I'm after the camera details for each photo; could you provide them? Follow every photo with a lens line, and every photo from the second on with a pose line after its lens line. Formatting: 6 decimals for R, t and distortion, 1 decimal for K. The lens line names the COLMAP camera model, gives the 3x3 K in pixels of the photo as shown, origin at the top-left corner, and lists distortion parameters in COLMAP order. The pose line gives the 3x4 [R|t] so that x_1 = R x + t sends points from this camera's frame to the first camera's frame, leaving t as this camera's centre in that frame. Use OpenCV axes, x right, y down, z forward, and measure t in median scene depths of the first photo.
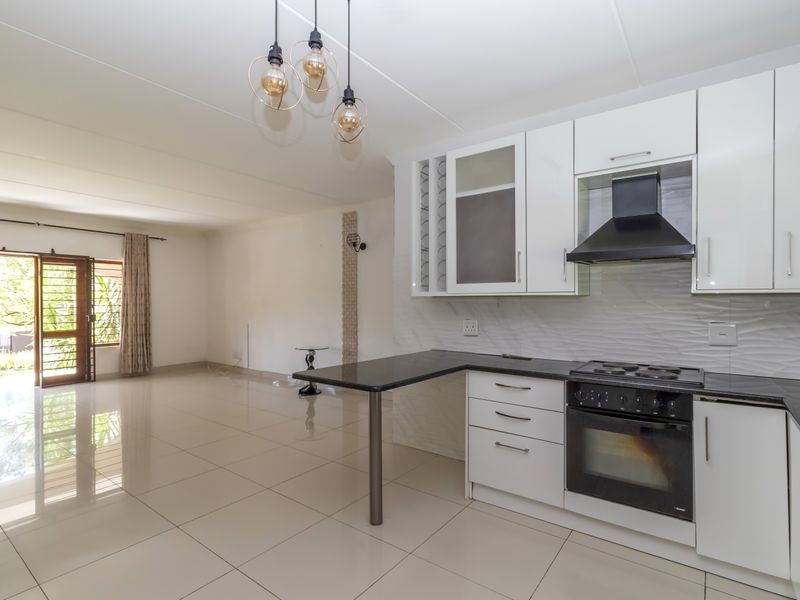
lens RADIAL K [[416.3, 0, 401.2], [0, 416.3, 303.0], [0, 0, 1]] dist [0.006155, -0.002394]
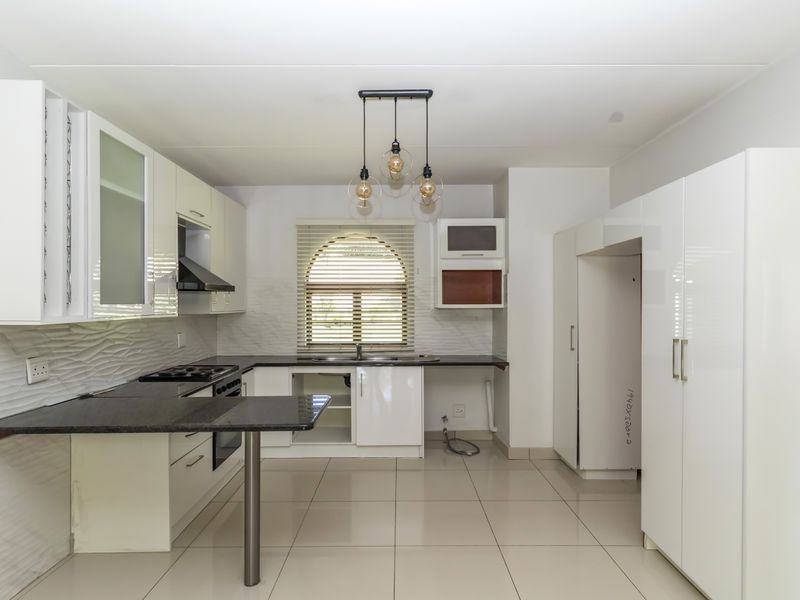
lens RADIAL K [[459.0, 0, 401.2], [0, 459.0, 308.4], [0, 0, 1]] dist [0.018079, -0.002129]
pose [[-0.609034, -0.007123, 0.793112, -0.435014], [0.006064, 0.999889, 0.013637, -0.024812], [-0.793121, 0.013114, -0.608923, 0.572800]]
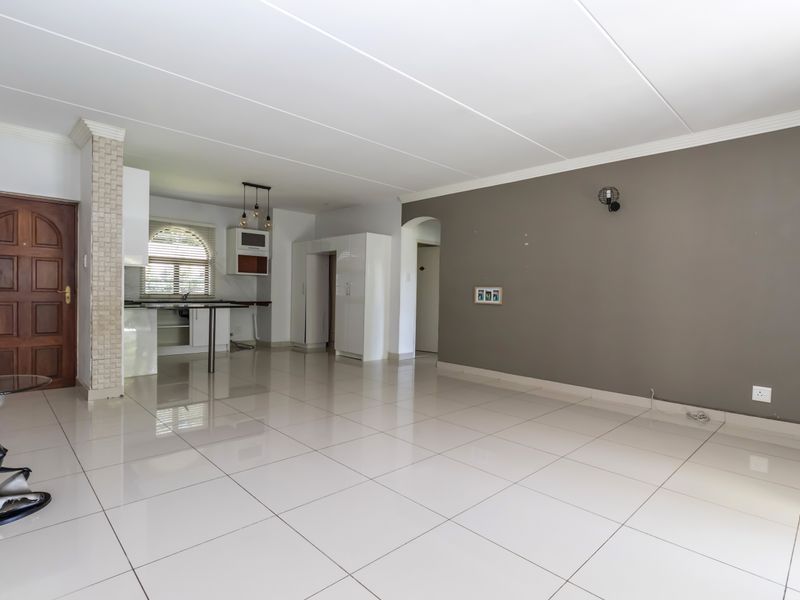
lens RADIAL K [[416.3, 0, 402.2], [0, 416.3, 305.3], [0, 0, 1]] dist [0.006155, -0.002394]
pose [[-0.988587, -0.025516, 0.148473, -0.594636], [-0.020370, 0.999141, 0.036077, 0.025873], [-0.149266, 0.032640, -0.988258, 1.299916]]
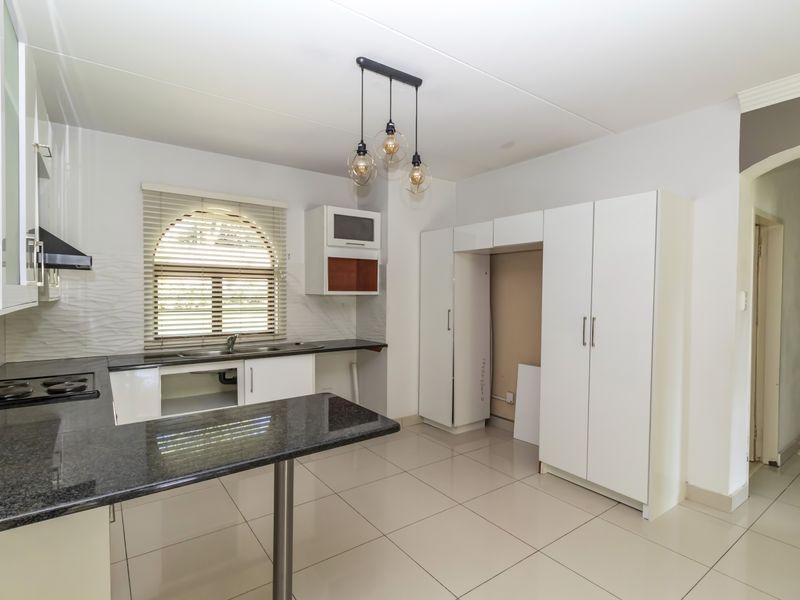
lens RADIAL K [[416.3, 0, 402.9], [0, 416.3, 306.3], [0, 0, 1]] dist [0.006155, -0.002394]
pose [[-0.957667, -0.016206, 0.287421, -0.193692], [-0.005552, 0.999268, 0.037843, -0.022351], [-0.287824, 0.034645, -0.957056, 0.685052]]
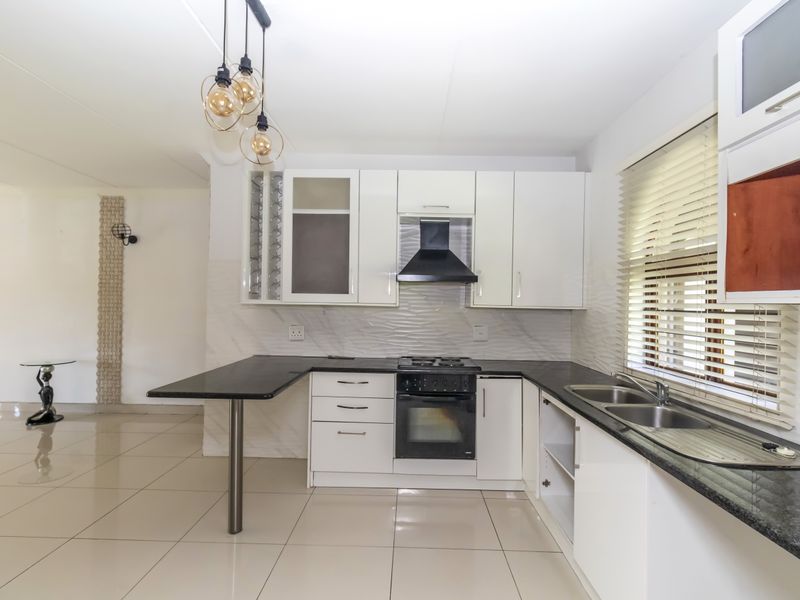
lens RADIAL K [[416.3, 0, 405.6], [0, 416.3, 300.3], [0, 0, 1]] dist [0.006155, -0.002394]
pose [[0.806929, 0.016743, 0.590411, -0.142002], [-0.015178, 0.999856, -0.007609, -0.012528], [-0.590453, -0.002822, 0.807067, -0.023758]]
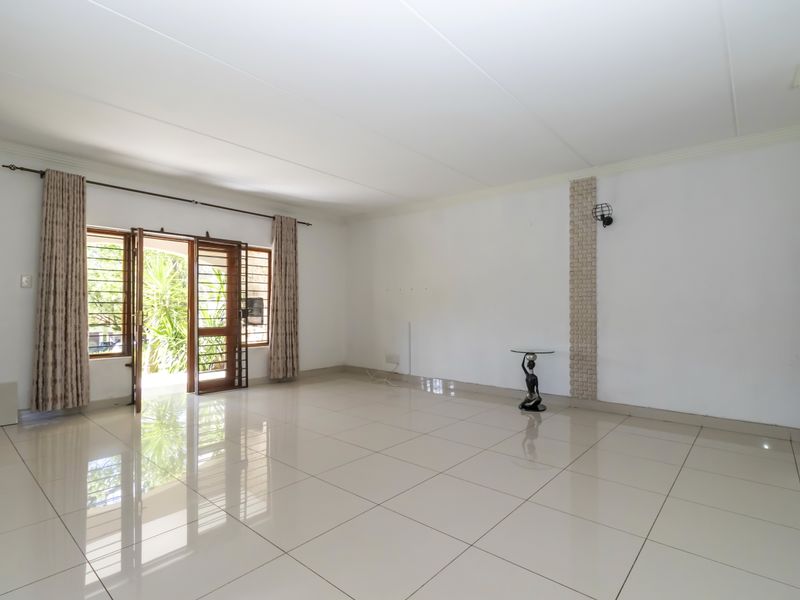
lens RADIAL K [[416.3, 0, 397.4], [0, 416.3, 301.1], [0, 0, 1]] dist [0.006155, -0.002394]
pose [[0.997720, 0.002171, -0.067449, -0.426410], [-0.003442, 0.999818, -0.018739, 0.029799], [0.067396, 0.018929, 0.997547, 0.193793]]
